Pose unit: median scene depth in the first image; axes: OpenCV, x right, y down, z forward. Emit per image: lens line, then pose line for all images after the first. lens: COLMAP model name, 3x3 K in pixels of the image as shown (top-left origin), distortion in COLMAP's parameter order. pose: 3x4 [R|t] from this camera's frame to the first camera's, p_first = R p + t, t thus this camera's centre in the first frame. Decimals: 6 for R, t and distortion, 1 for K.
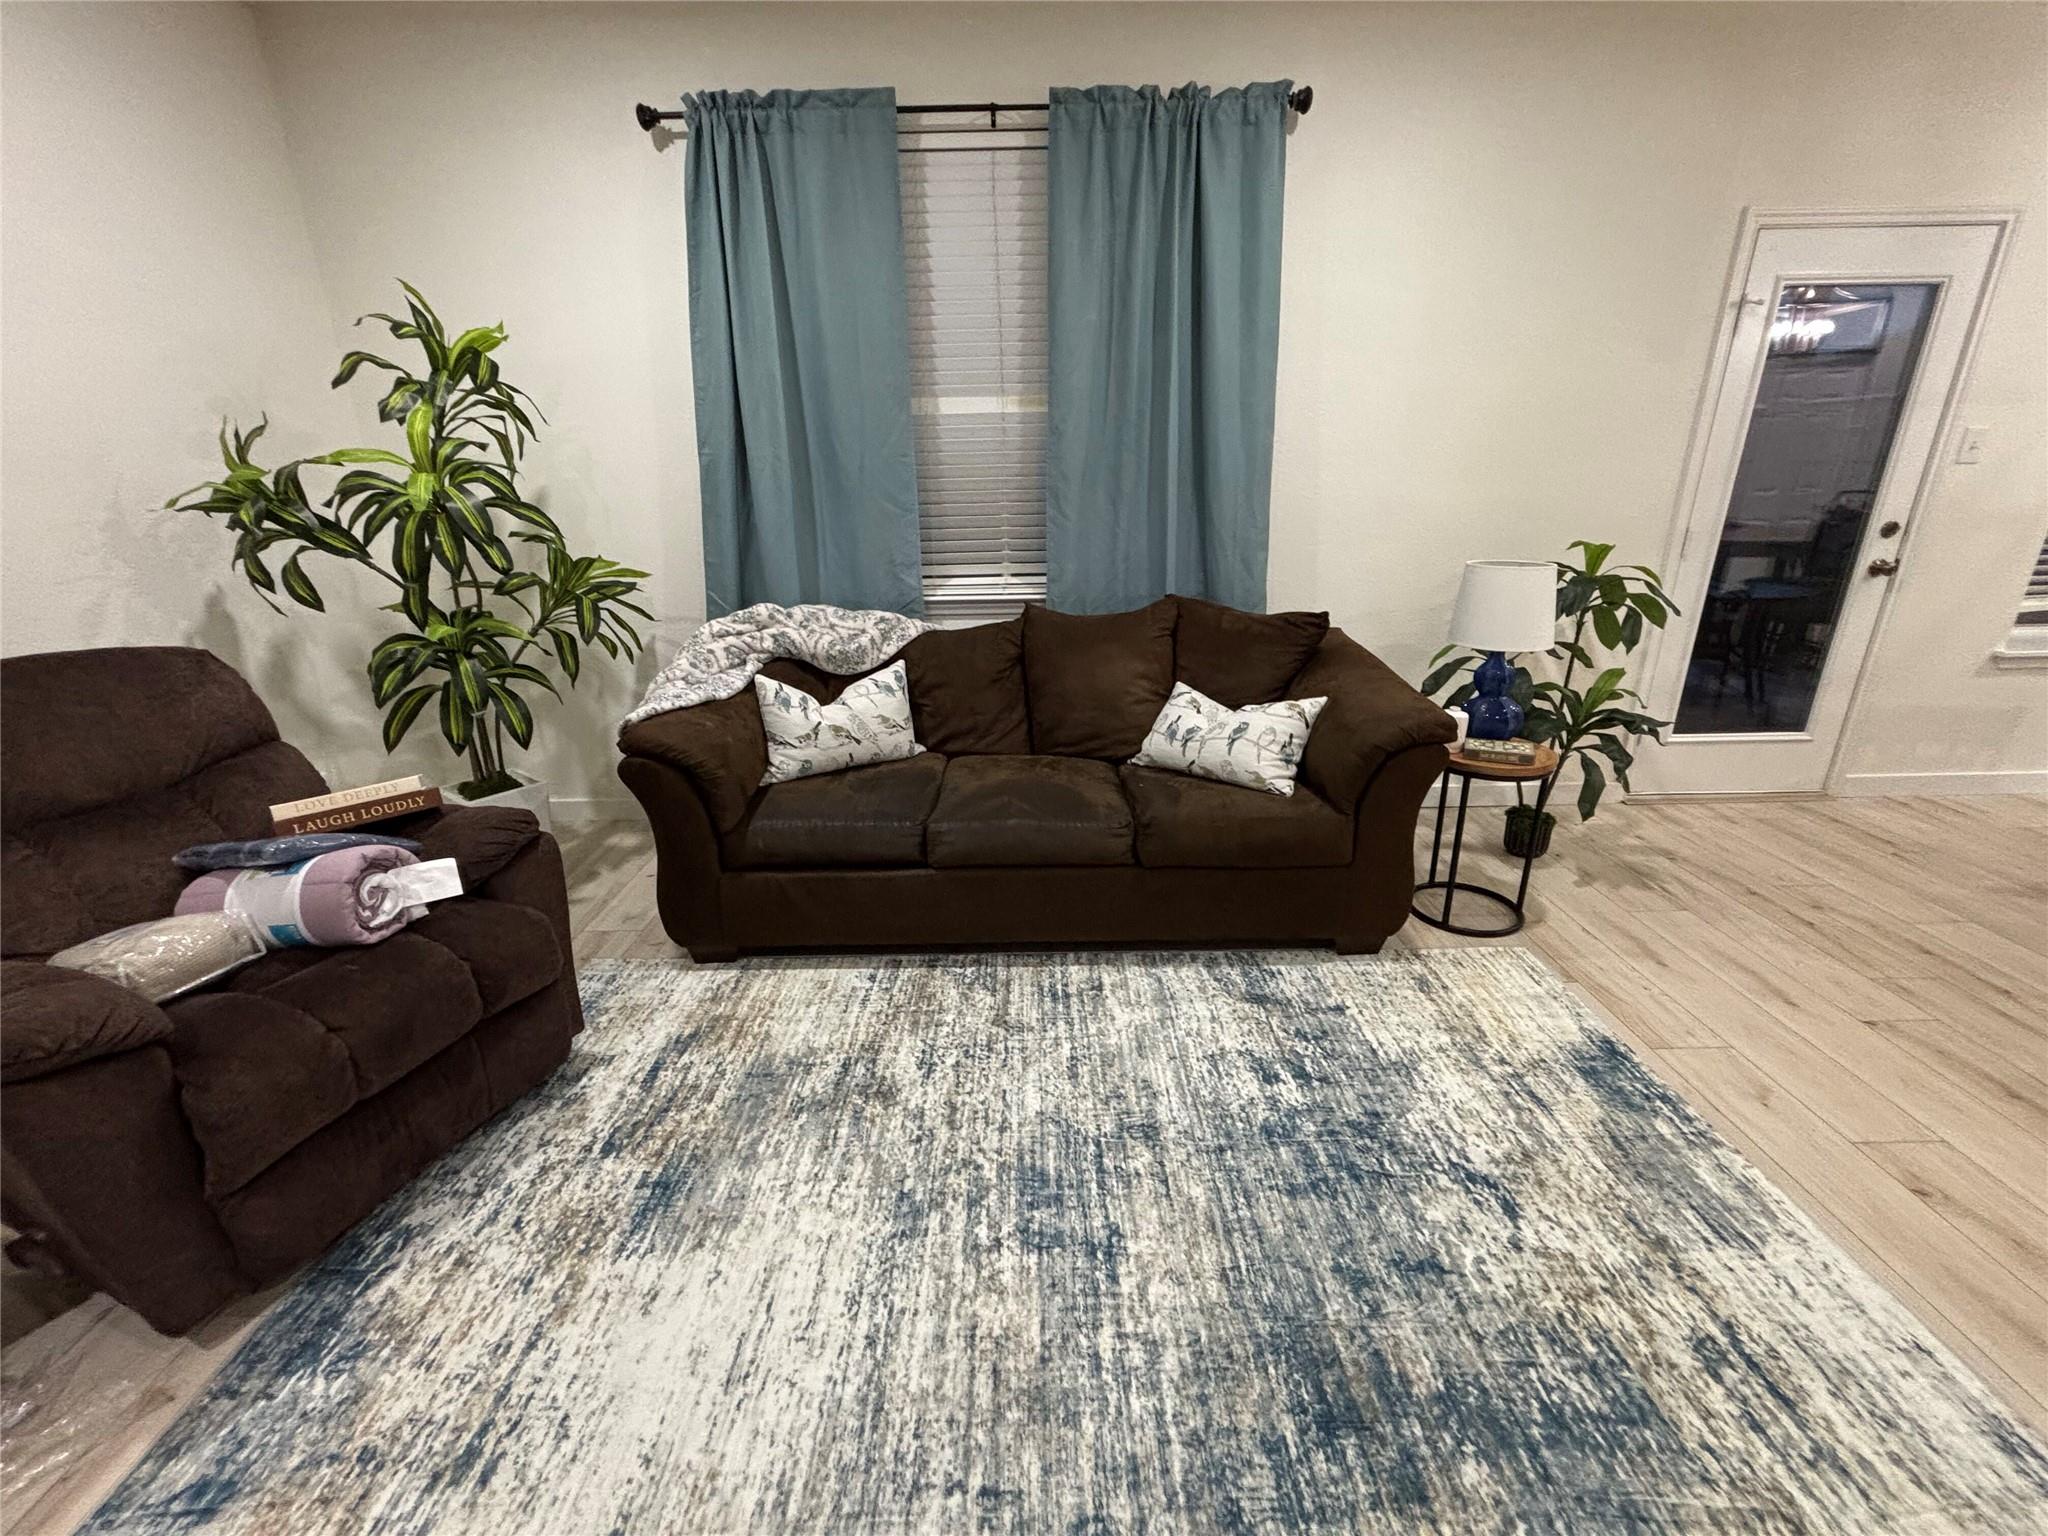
lens RADIAL K [[849.6, 0, 1023.4], [0, 849.6, 767.7], [0, 0, 1]] dist [0.001950, -0.000040]
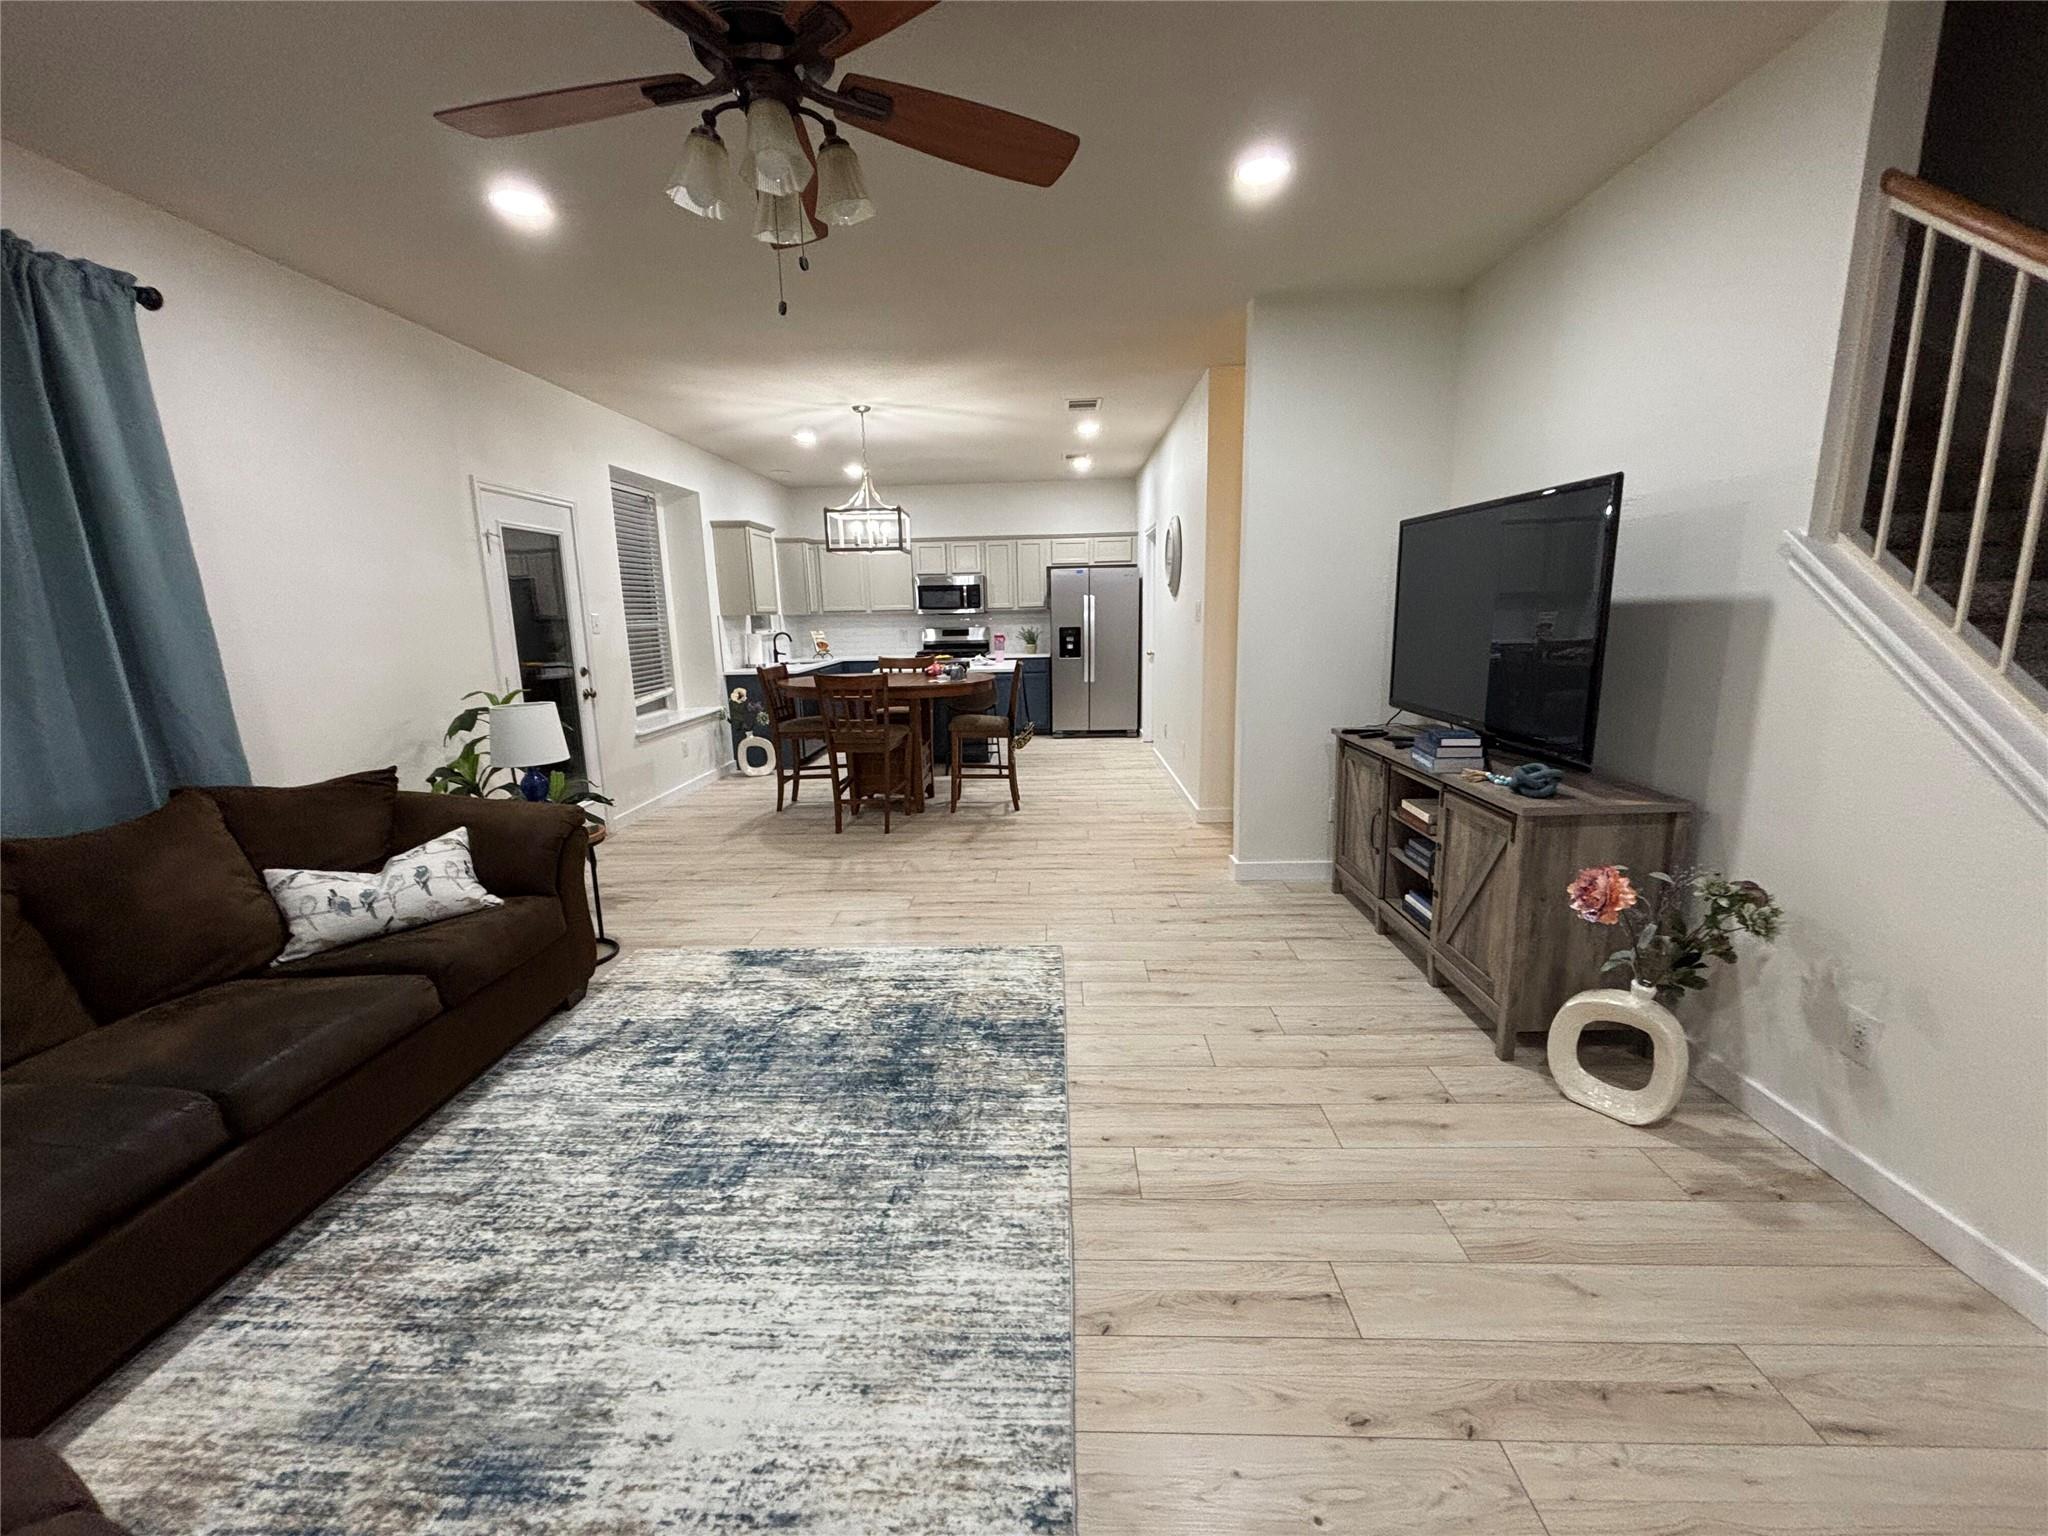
lens RADIAL K [[815.7, 0, 1023.1], [0, 815.7, 765.8], [0, 0, 1]] dist [0.000888, -0.000519]
pose [[0.036484, -0.170774, 0.984634, -0.807923], [0.350257, 0.924975, 0.147449, -0.062877], [-0.935943, 0.339495, 0.093562, 0.155291]]
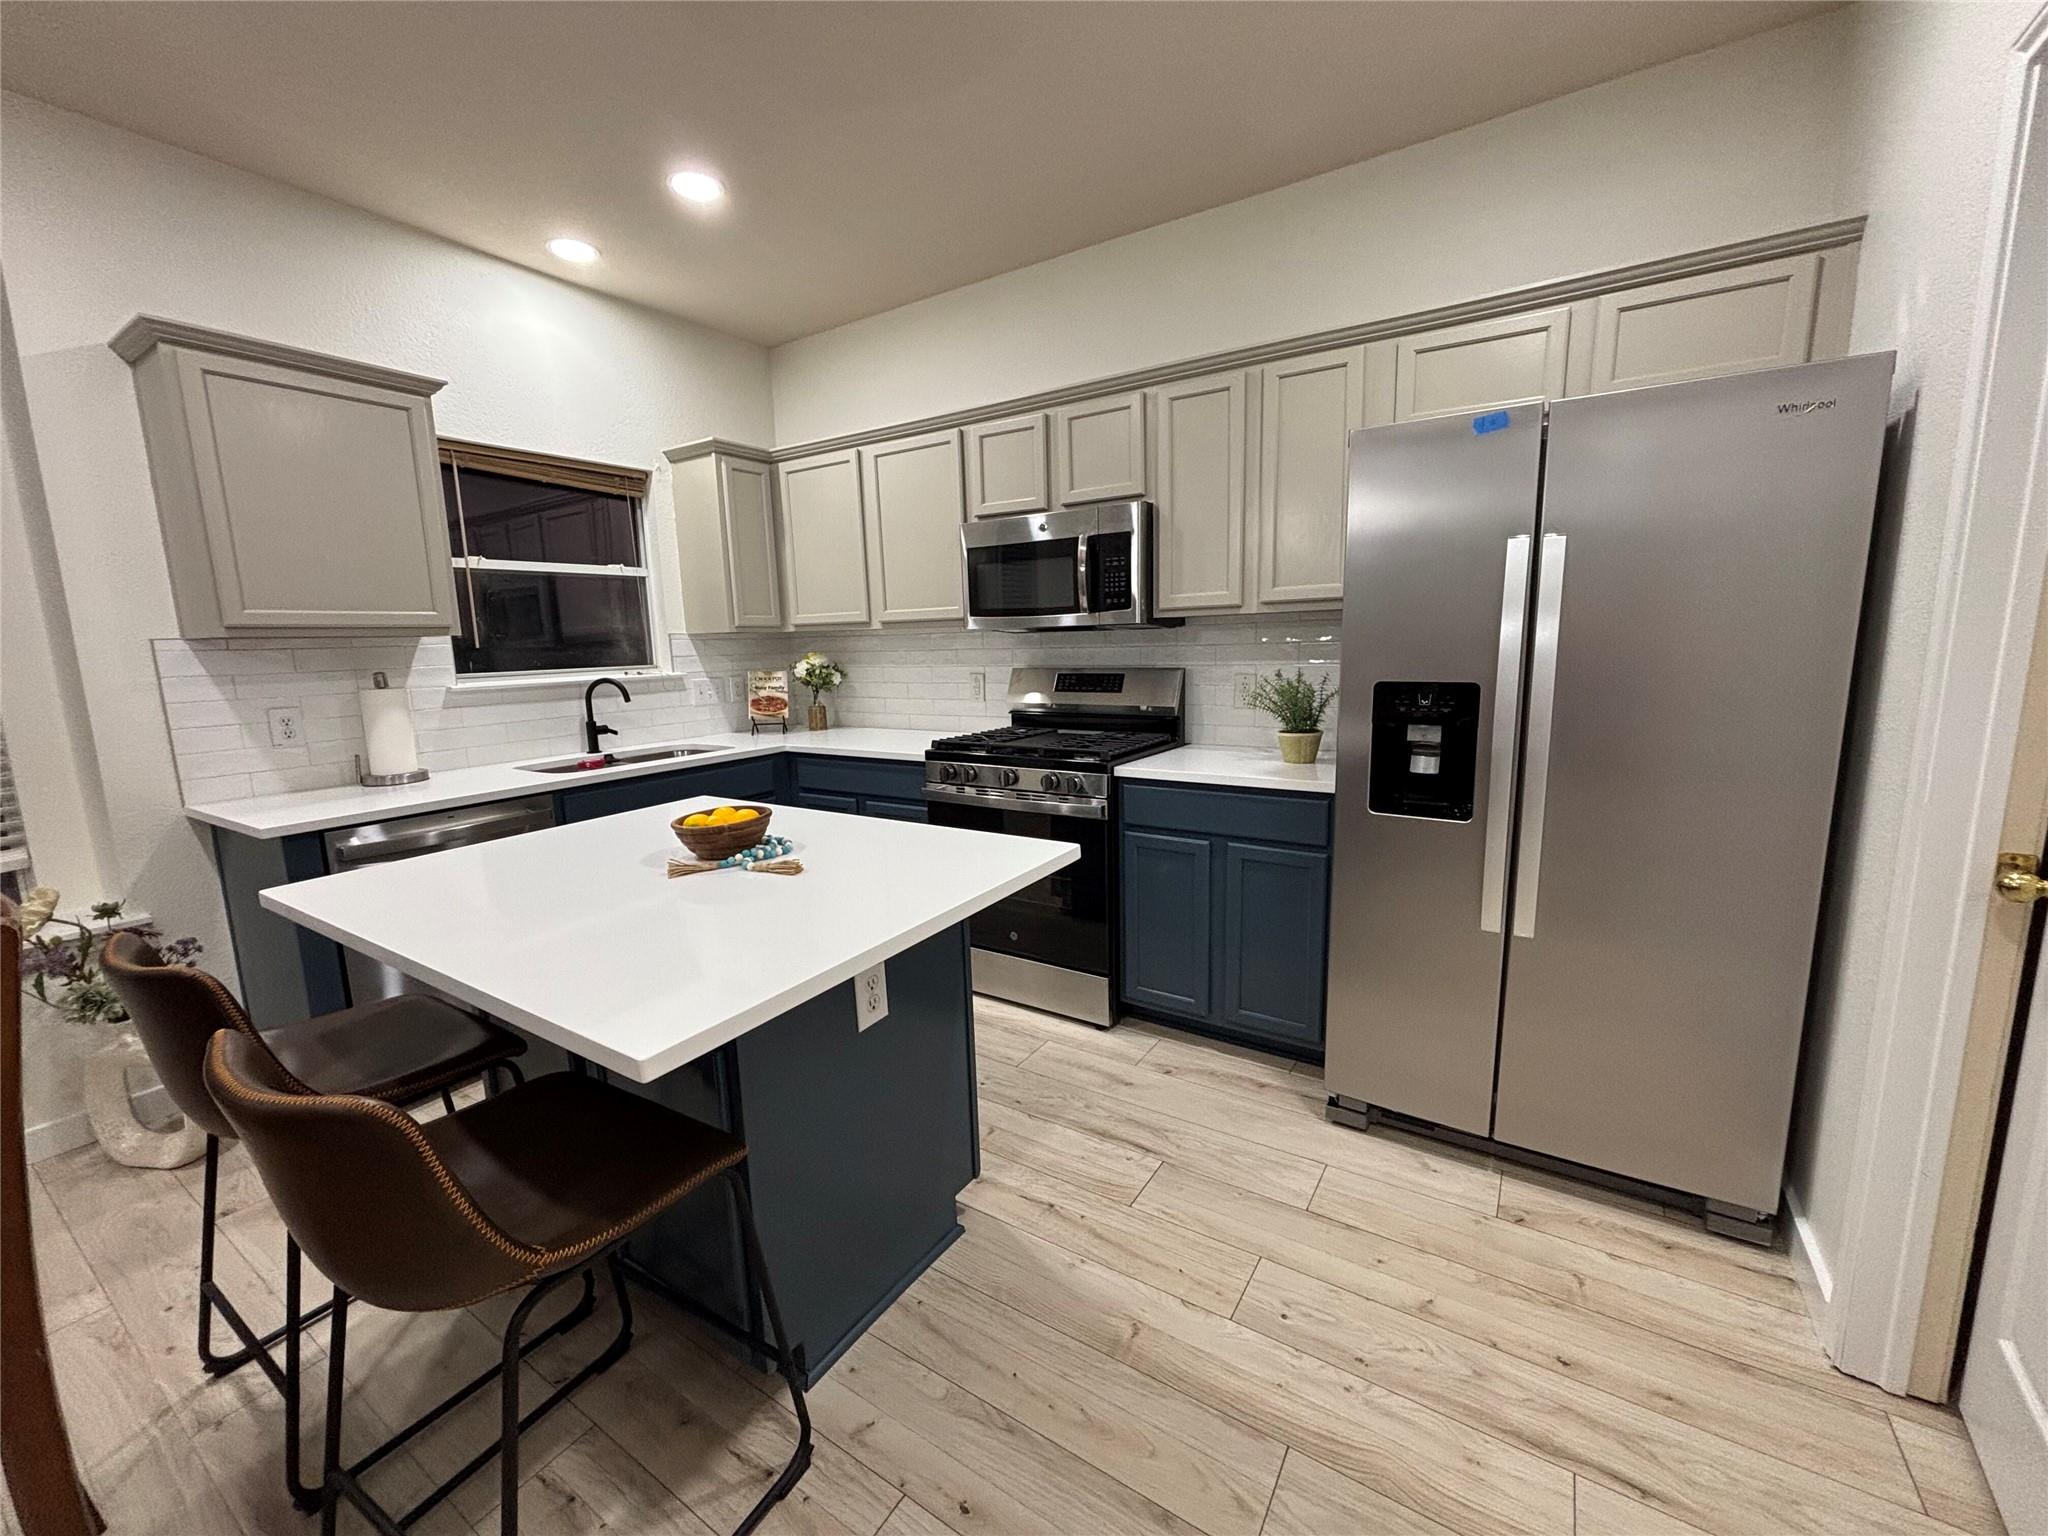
lens RADIAL K [[815.7, 0, 1018.6], [0, 815.7, 770.4], [0, 0, 1]] dist [0.000888, -0.000519]
pose [[0.548602, -0.129684, 0.825965, 2.208335], [0.291736, 0.955498, -0.043748, -0.022213], [-0.783534, 0.264964, 0.562021, -0.044507]]
